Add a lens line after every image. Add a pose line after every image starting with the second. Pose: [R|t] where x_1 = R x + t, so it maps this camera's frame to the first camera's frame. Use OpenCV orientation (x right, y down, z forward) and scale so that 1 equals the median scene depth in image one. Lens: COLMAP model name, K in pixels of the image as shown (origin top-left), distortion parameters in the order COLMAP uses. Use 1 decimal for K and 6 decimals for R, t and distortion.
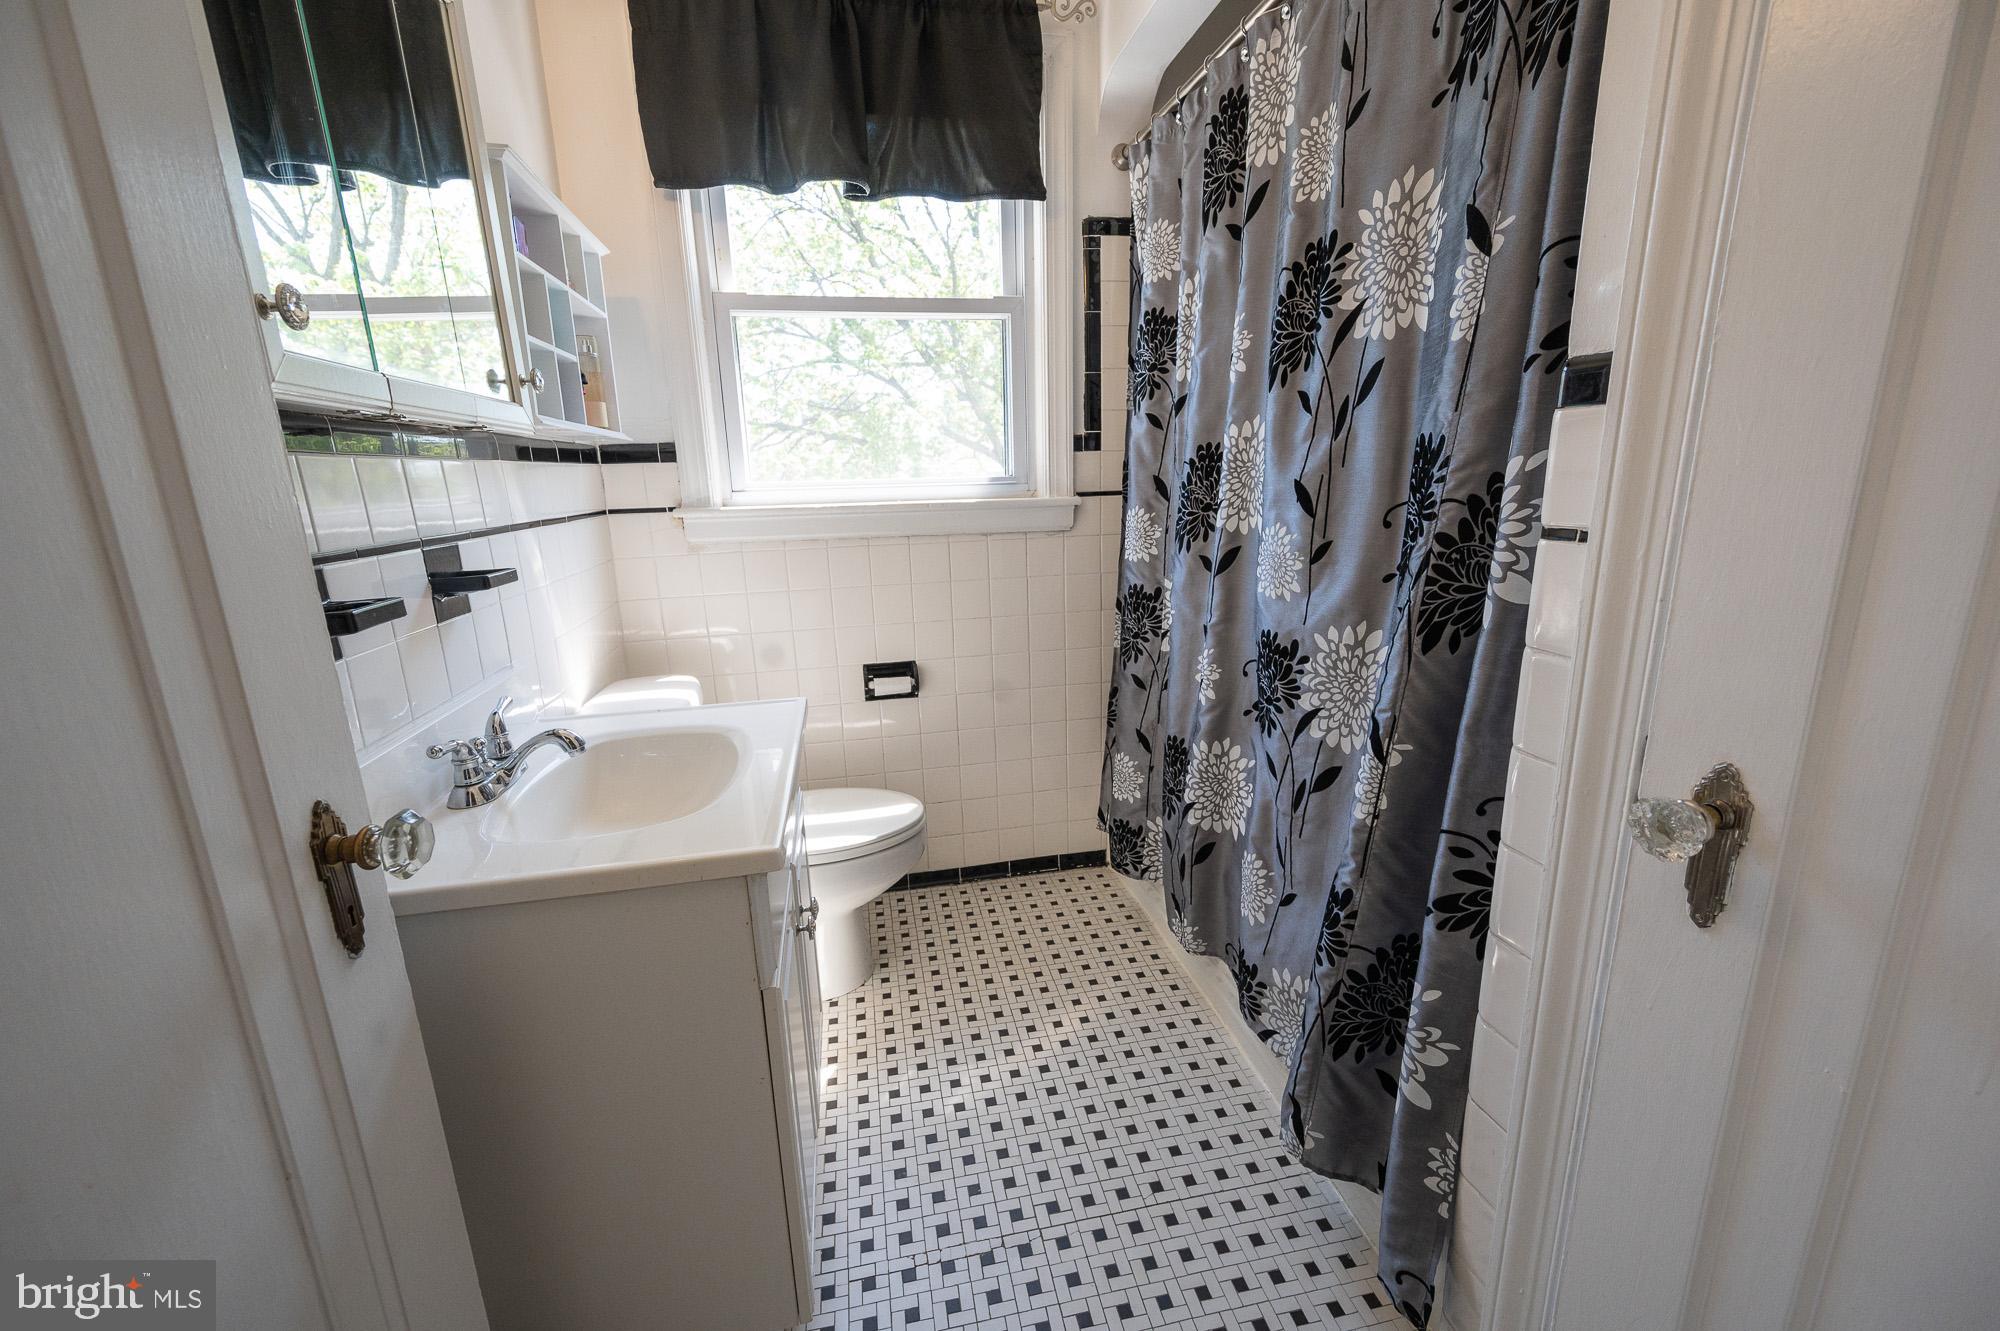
lens RADIAL K [[790.4, 0, 1003.9], [0, 790.4, 661.8], [0, 0, 1]] dist [-0.001454, 0.000833]
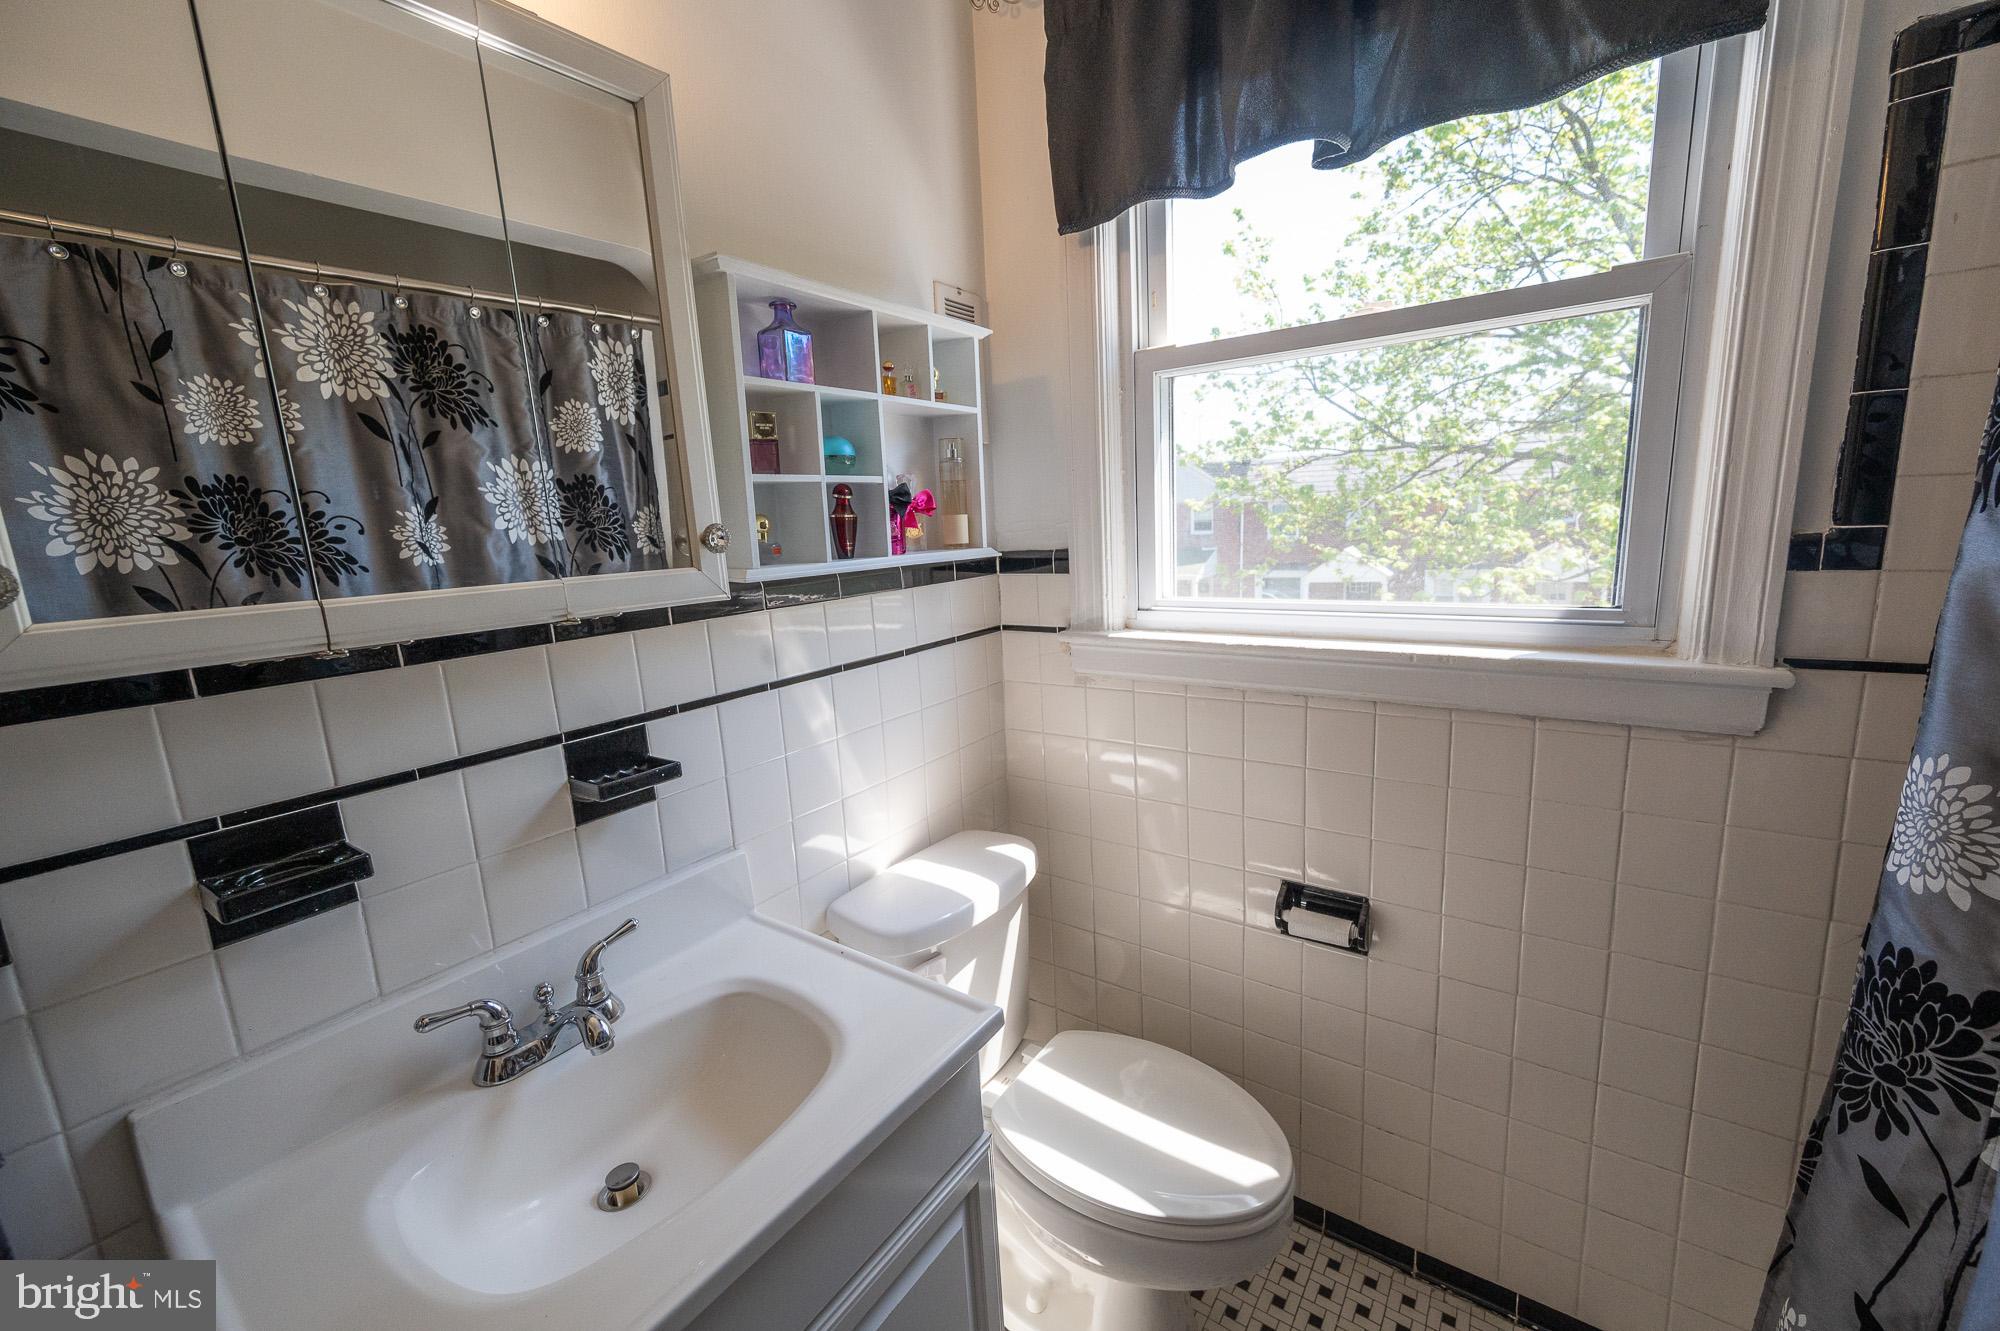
lens RADIAL K [[784.7, 0, 1004.1], [0, 784.7, 663.6], [0, 0, 1]] dist [-0.000234, 0.000596]
pose [[0.685678, 0.125183, -0.717060, 0.118080], [-0.137713, 0.989620, 0.041080, -0.184089], [0.714759, 0.070581, 0.695800, 0.403555]]
